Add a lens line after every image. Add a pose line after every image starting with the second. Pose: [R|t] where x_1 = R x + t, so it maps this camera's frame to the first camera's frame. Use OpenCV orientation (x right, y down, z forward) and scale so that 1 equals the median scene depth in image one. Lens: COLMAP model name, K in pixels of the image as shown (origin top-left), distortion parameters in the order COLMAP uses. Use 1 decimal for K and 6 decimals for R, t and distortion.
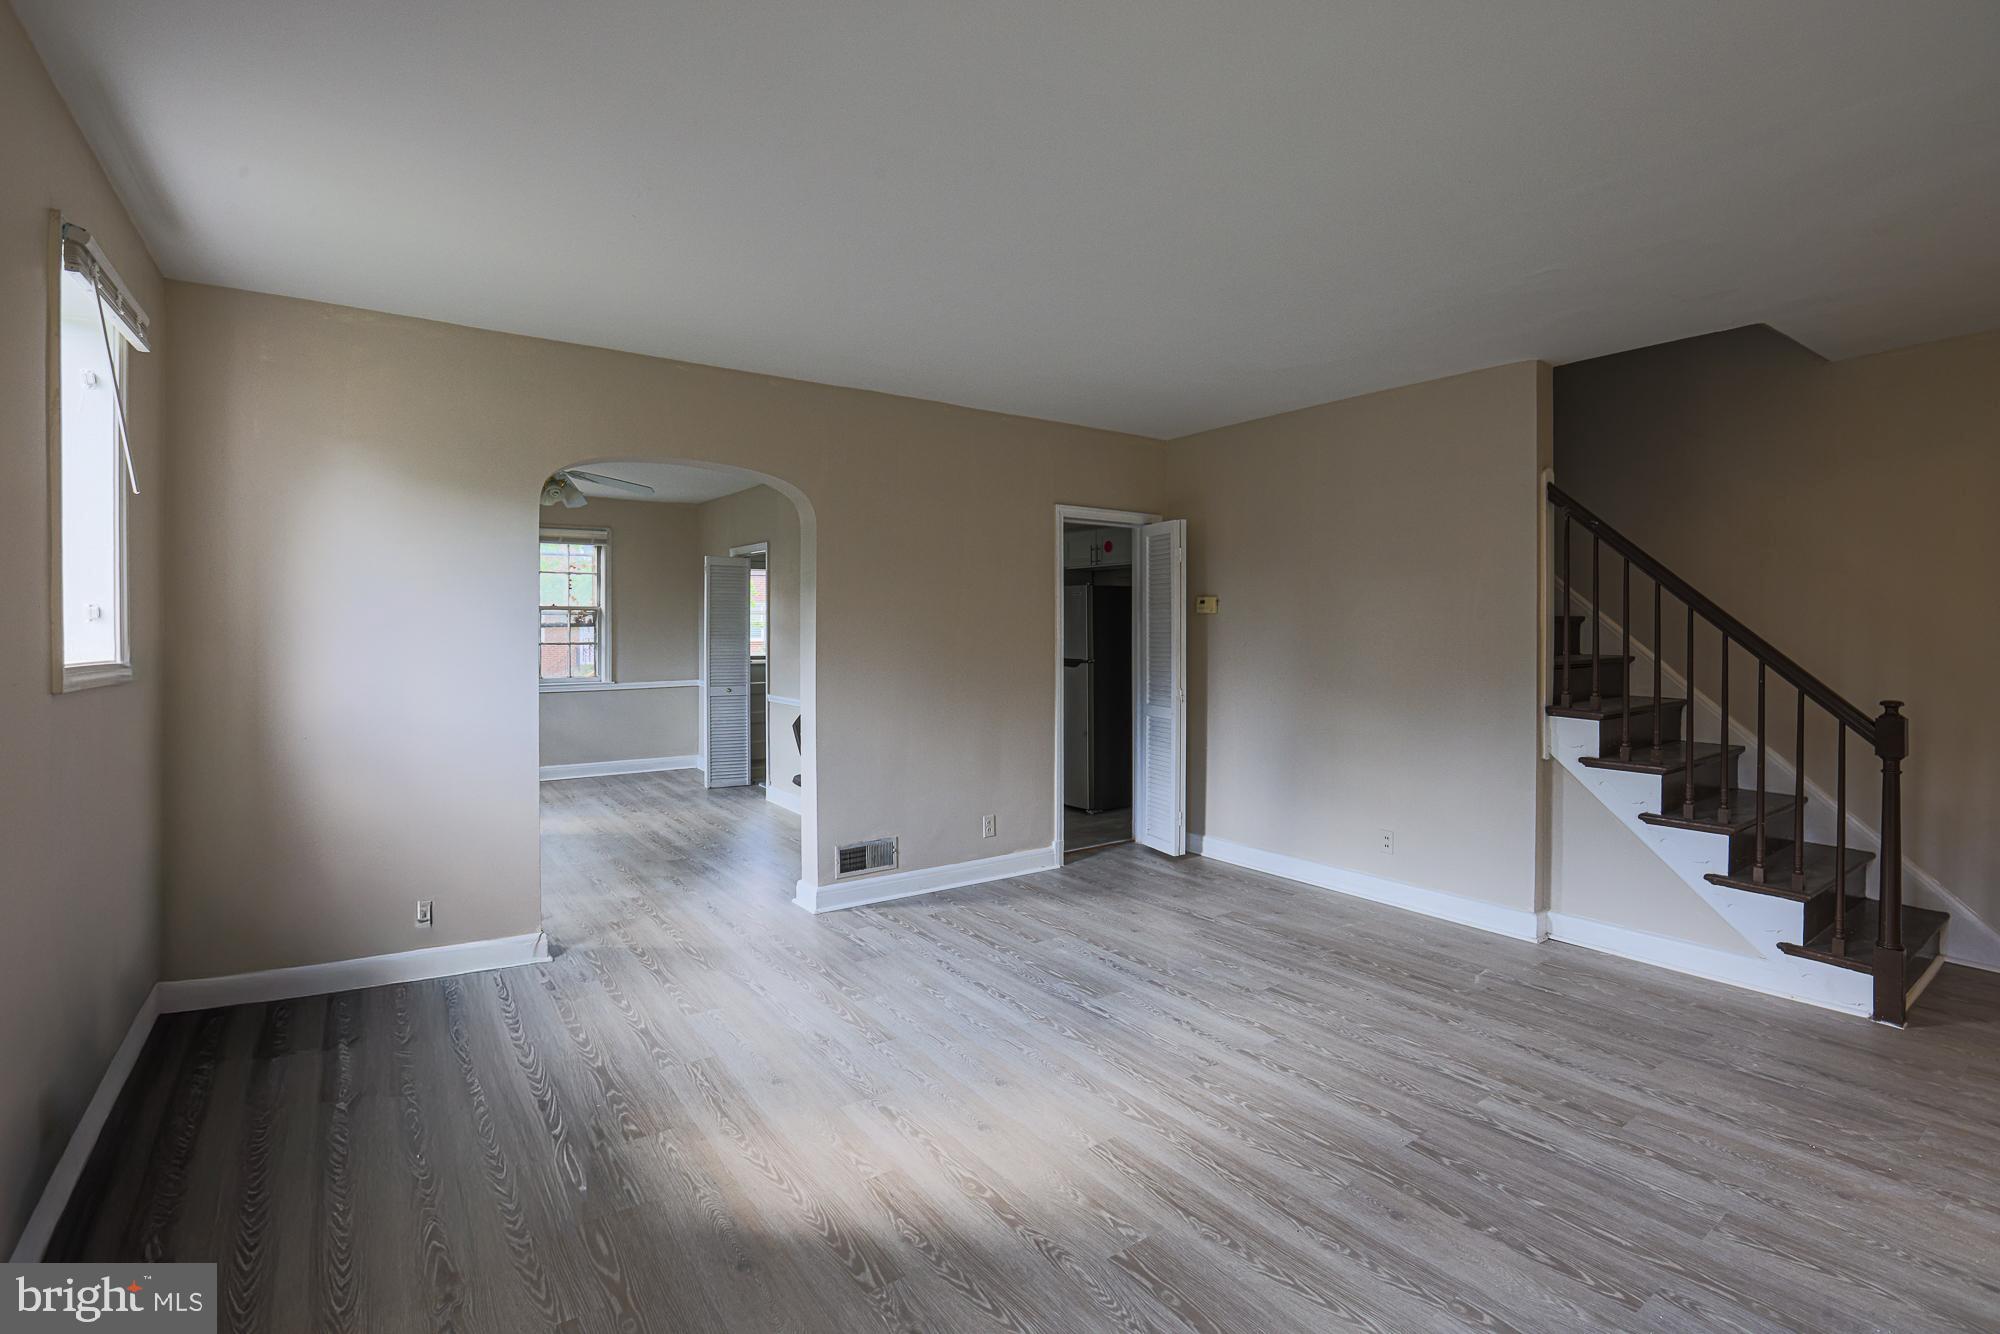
lens RADIAL K [[933.8, 0, 1000.0], [0, 933.8, 667.0], [0, 0, 1]] dist [-0.054416, 0.019456]
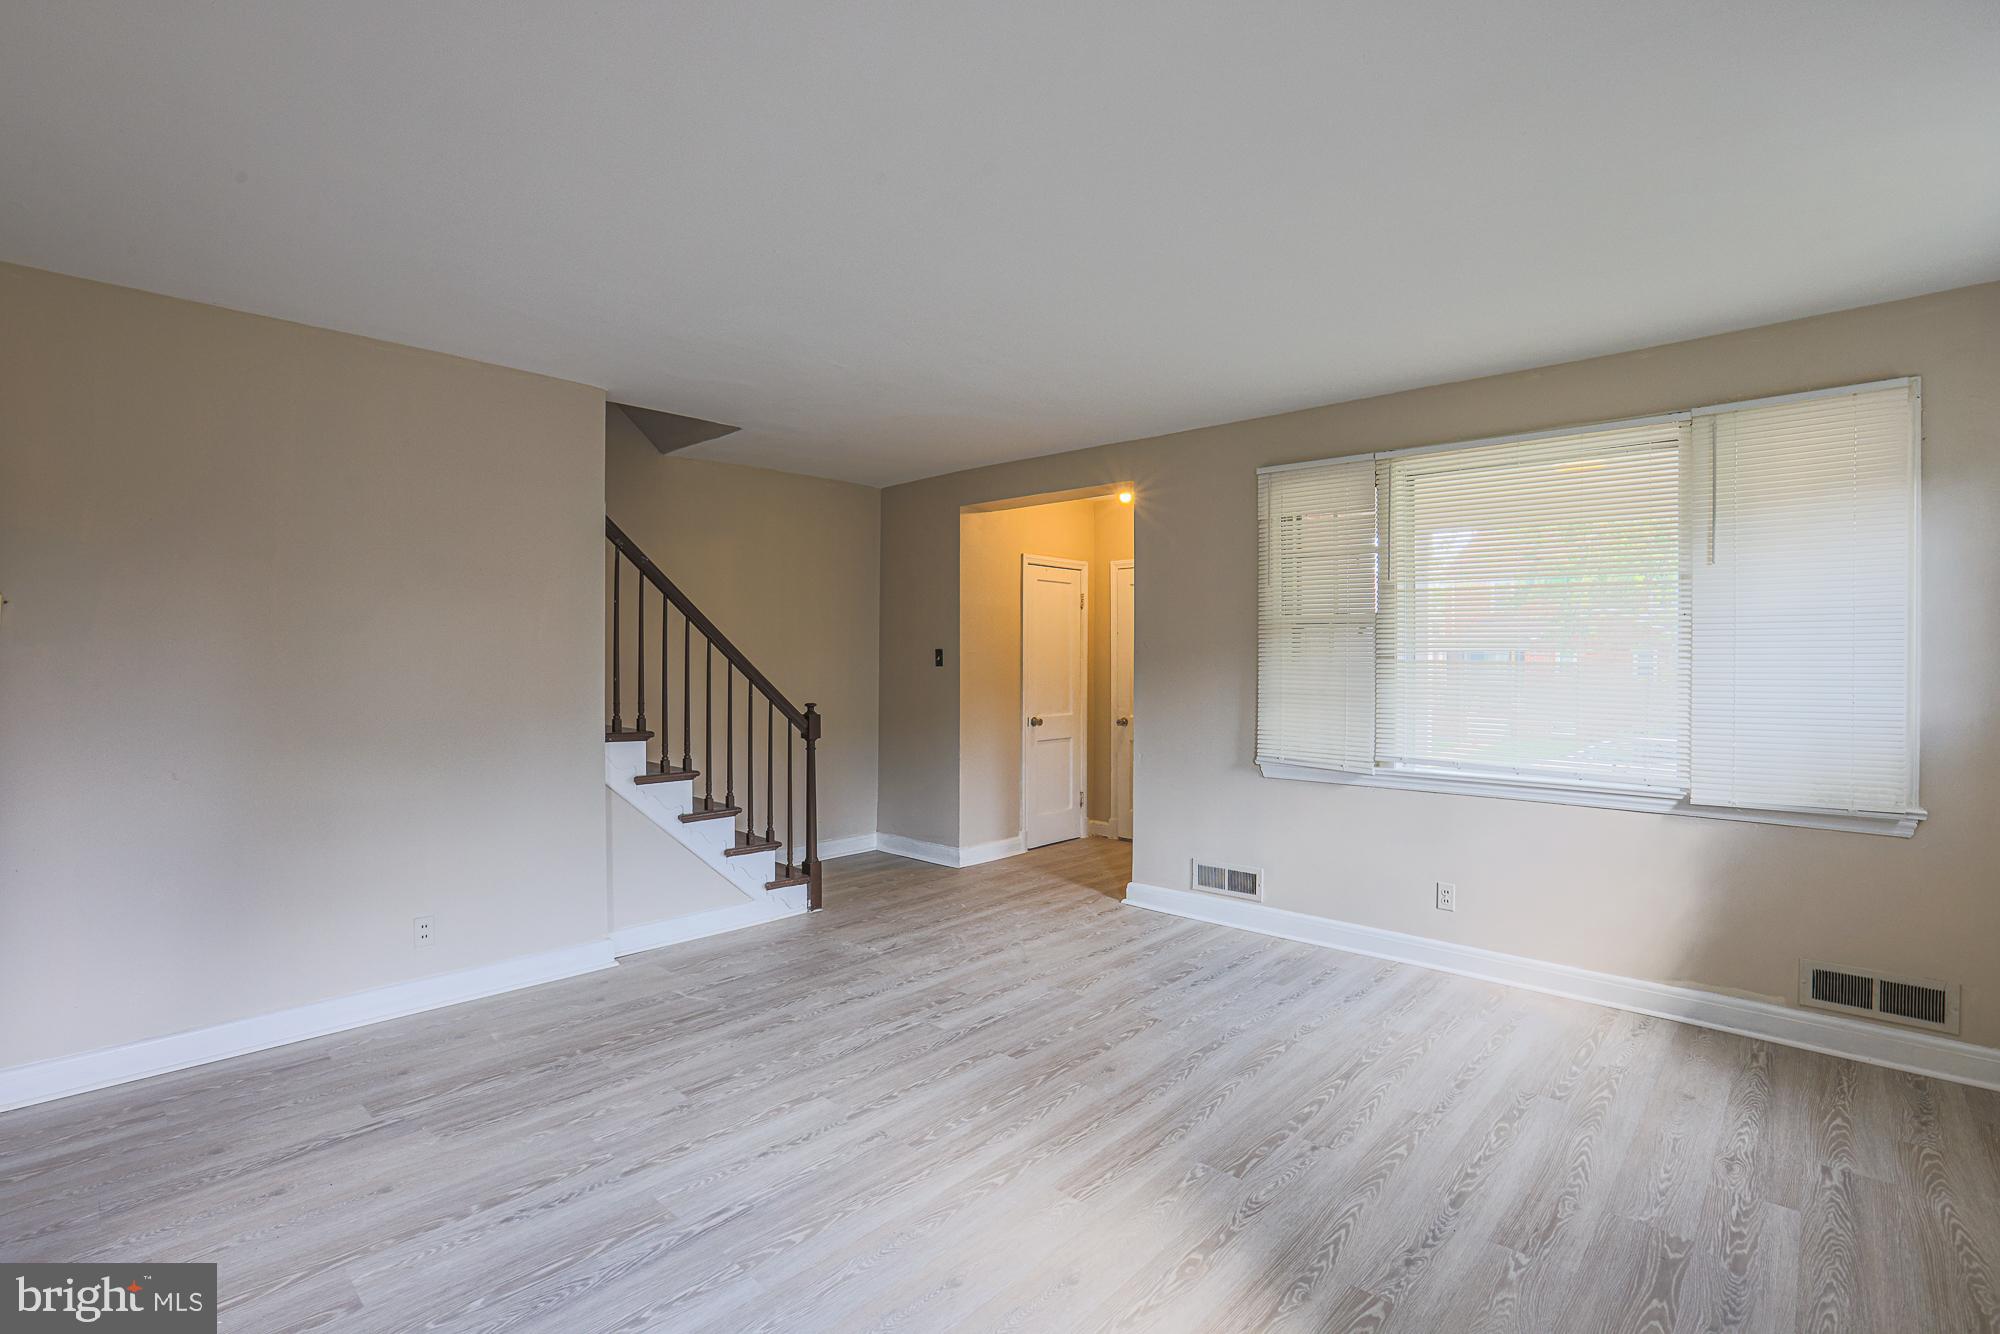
lens RADIAL K [[918.1, 0, 1018.2], [0, 918.1, 635.5], [0, 0, 1]] dist [-0.053860, 0.020550]
pose [[-0.220503, 0.024893, 0.975068, -0.655919], [0.039902, 0.999068, -0.016482, -0.040934], [-0.974570, 0.035273, -0.221291, 1.005597]]
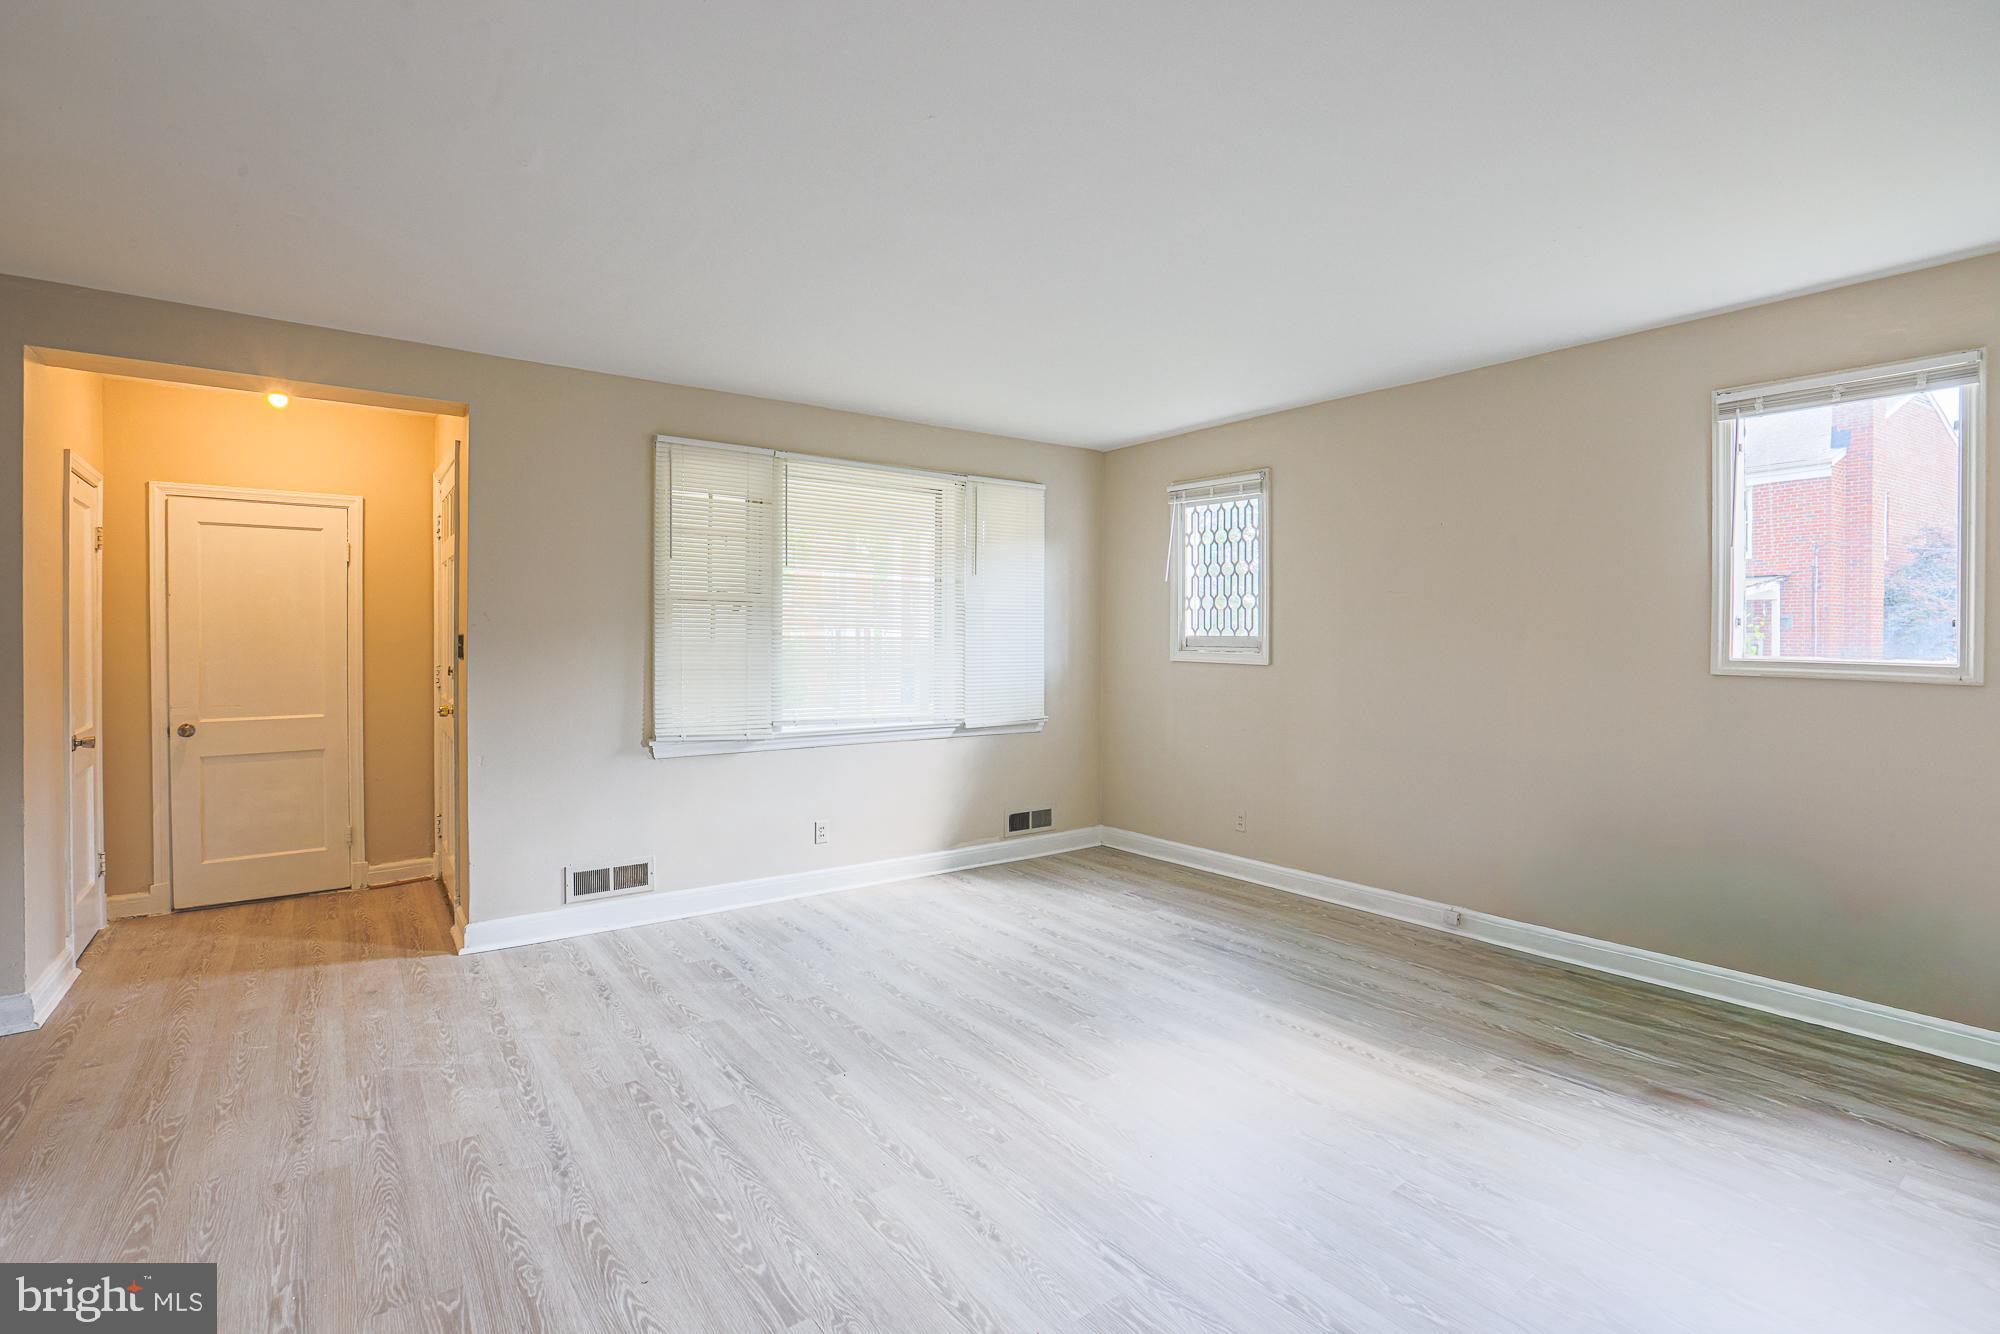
lens RADIAL K [[918.1, 0, 1018.2], [0, 918.1, 635.5], [0, 0, 1]] dist [-0.053860, 0.020550]
pose [[-0.999389, -0.002833, -0.034836, 0.211078], [-0.004258, 0.999155, 0.040875, -0.069332], [0.034691, 0.040998, -0.998557, 1.718534]]
